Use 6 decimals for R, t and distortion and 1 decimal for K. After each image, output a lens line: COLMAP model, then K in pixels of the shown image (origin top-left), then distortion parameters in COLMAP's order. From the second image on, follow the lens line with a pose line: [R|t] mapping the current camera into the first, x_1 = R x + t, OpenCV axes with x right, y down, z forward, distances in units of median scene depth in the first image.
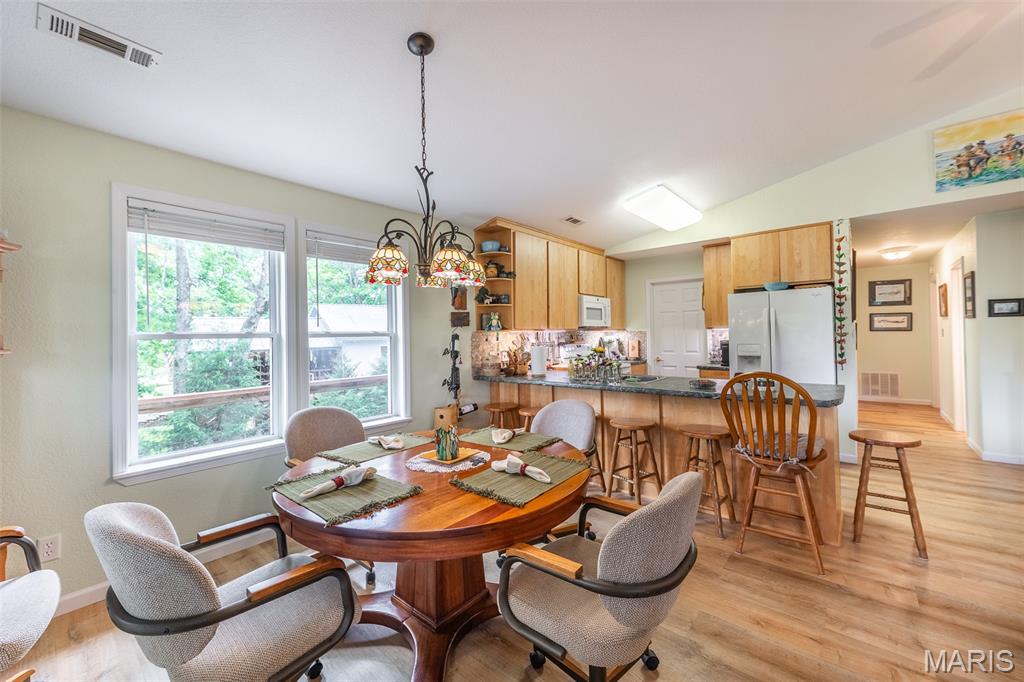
lens RADIAL K [[409.3, 0, 508.7], [0, 409.3, 331.1], [0, 0, 1]] dist [0.002658, 0.000064]
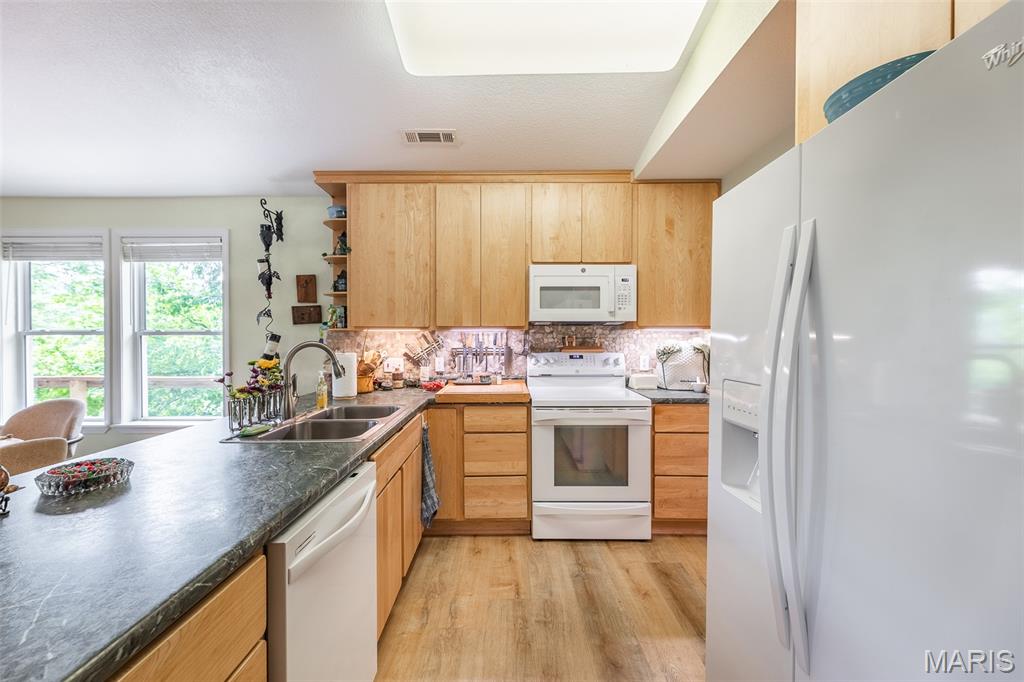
lens RADIAL K [[404.8, 0, 502.0], [0, 404.8, 340.6], [0, 0, 1]] dist [0.000123, 0.000011]
pose [[0.641892, 0.020358, -0.766525, 0.670103], [-0.002547, 0.999699, 0.024418, 0.001001], [0.766791, -0.013722, 0.641751, 0.718792]]
